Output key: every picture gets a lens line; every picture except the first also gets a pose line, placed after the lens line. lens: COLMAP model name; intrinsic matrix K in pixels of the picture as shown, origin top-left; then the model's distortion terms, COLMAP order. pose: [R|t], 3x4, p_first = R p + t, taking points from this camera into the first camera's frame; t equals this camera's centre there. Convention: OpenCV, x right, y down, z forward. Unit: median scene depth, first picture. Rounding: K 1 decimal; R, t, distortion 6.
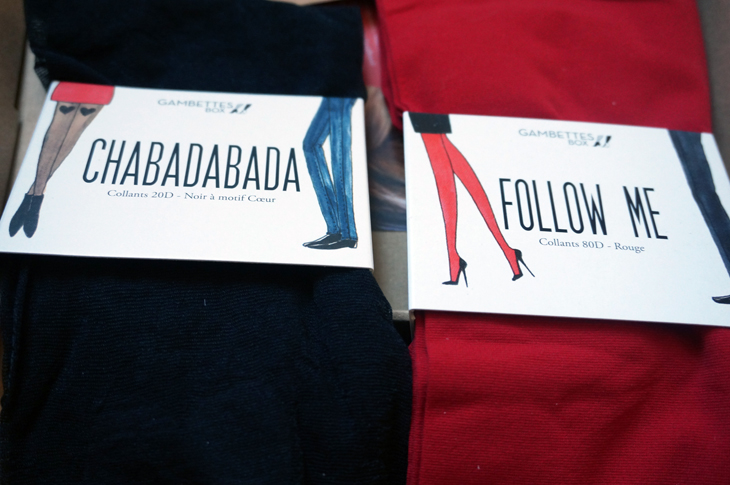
lens RADIAL K [[877.7, 0, 365.8], [0, 877.7, 240.8], [0, 0, 1]] dist [0.020959, 0.000000]
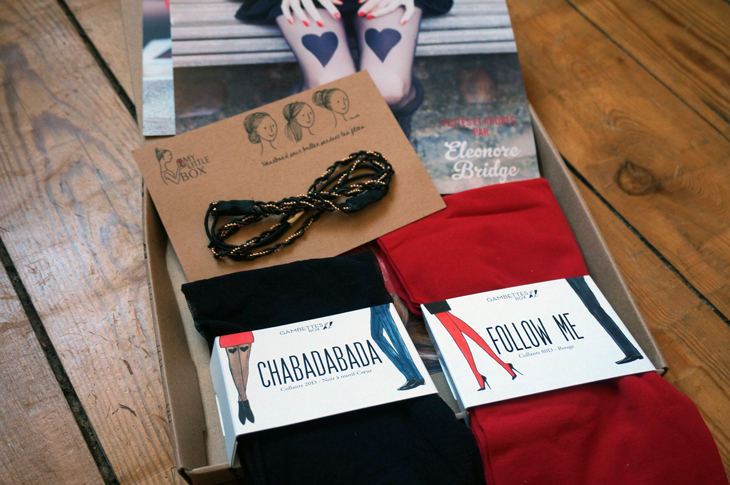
lens RADIAL K [[877.7, 0, 365.8], [0, 877.7, 243.7], [0, 0, 1]] dist [0.020959, 0.000000]
pose [[0.964294, -0.230041, 0.131217, -0.281747], [0.251107, 0.951640, -0.176993, 0.020477], [-0.084155, 0.203623, 0.975426, -0.764773]]
